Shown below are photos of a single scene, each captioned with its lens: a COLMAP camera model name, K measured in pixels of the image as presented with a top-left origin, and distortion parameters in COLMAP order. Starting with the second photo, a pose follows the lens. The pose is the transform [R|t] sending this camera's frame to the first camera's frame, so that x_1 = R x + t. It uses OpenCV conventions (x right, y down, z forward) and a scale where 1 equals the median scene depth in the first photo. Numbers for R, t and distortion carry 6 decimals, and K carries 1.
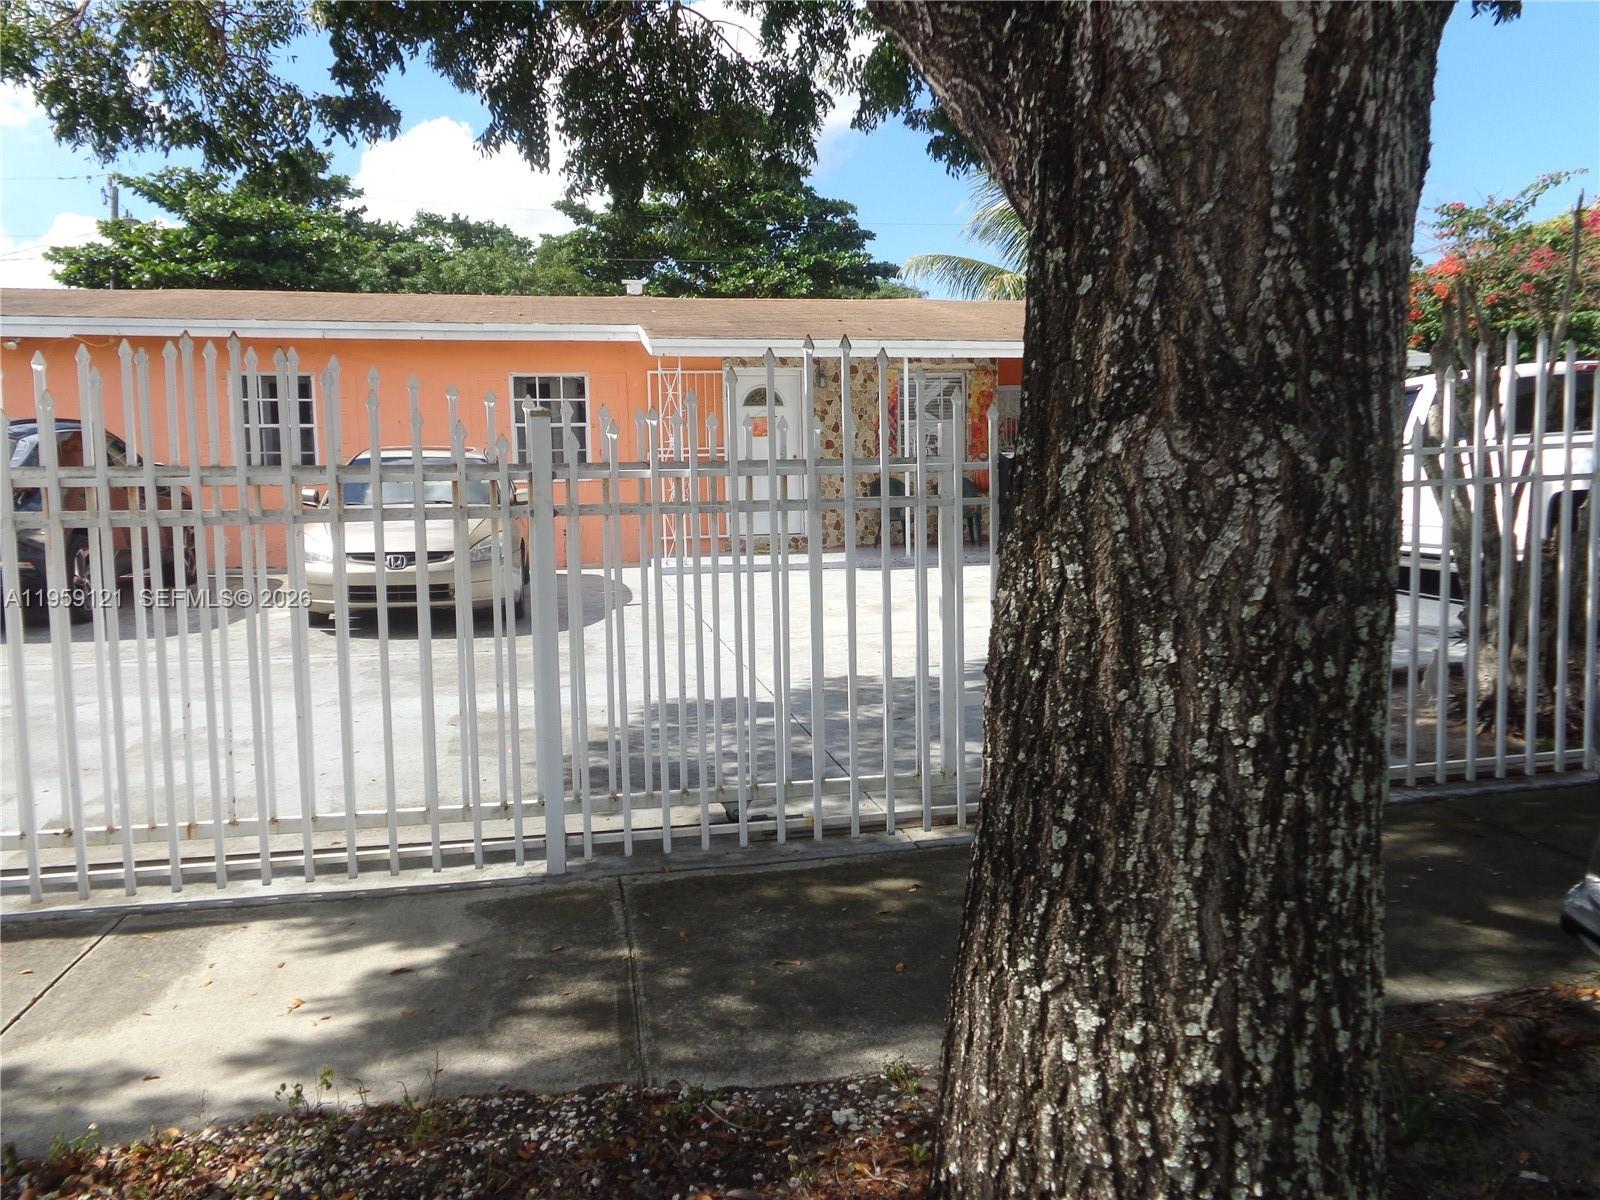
lens RADIAL K [[1191.9, 0, 804.4], [0, 1191.9, 594.9], [0, 0, 1]] dist [0.023935, 0.001285]
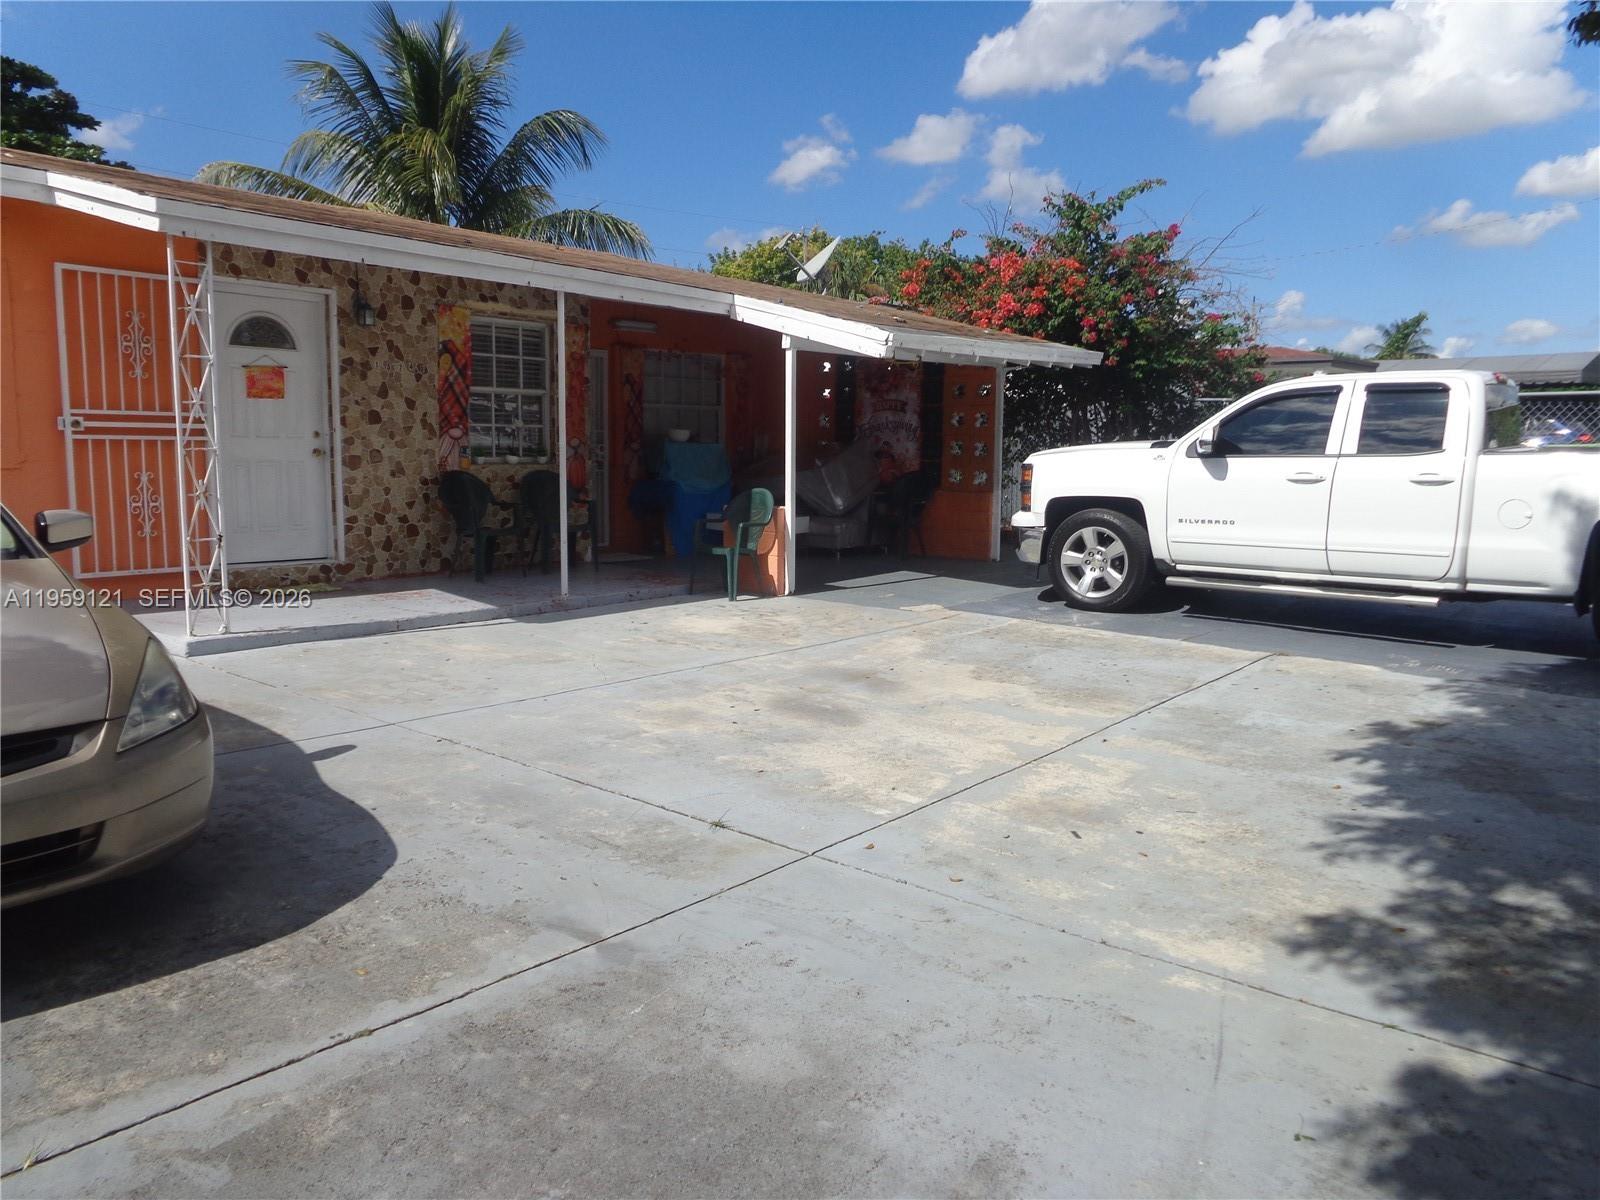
lens RADIAL K [[1191.9, 0, 804.4], [0, 1191.9, 594.9], [0, 0, 1]] dist [0.023935, 0.001285]
pose [[0.781327, -0.050366, 0.622086, -0.201675], [0.039650, 0.998731, 0.031061, -0.042446], [-0.622861, 0.000397, 0.782332, 0.358754]]
